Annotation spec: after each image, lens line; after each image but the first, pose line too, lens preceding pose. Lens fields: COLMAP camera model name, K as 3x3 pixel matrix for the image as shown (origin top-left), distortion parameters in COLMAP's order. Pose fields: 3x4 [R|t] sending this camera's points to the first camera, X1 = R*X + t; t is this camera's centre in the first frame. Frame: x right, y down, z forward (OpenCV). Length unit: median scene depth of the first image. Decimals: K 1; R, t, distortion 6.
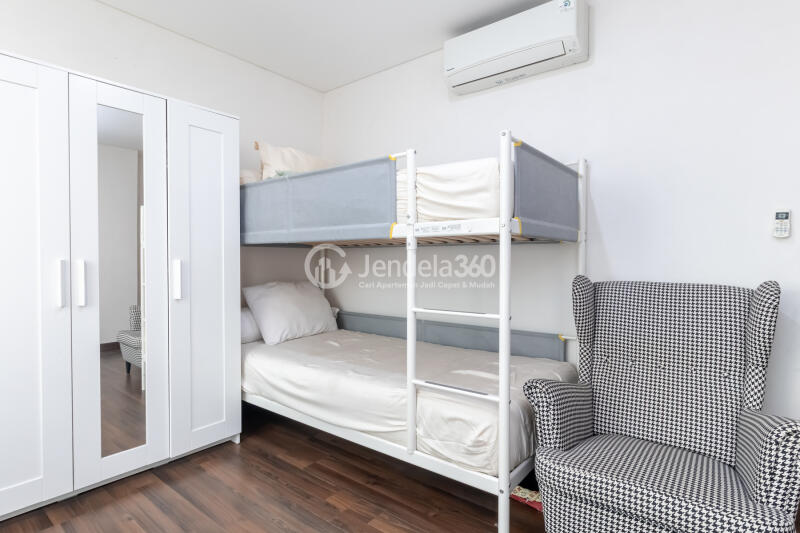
lens RADIAL K [[412.8, 0, 398.6], [0, 412.8, 268.4], [0, 0, 1]] dist [-0.003328, -0.000415]
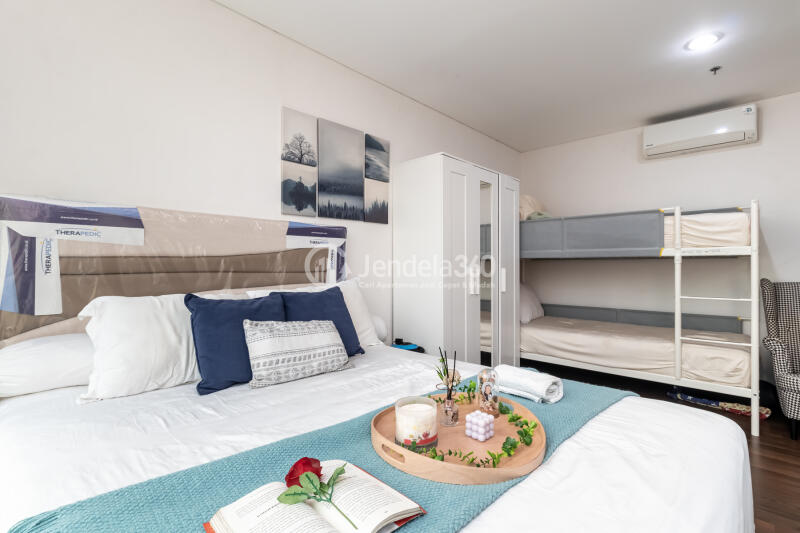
lens RADIAL K [[367.9, 0, 401.9], [0, 367.9, 264.2], [0, 0, 1]] dist [-0.003698, -0.000235]
pose [[0.996512, -0.006385, -0.083210, -1.011275], [0.004792, 0.999802, -0.019322, -0.015165], [0.083317, 0.018856, 0.996345, -0.658681]]
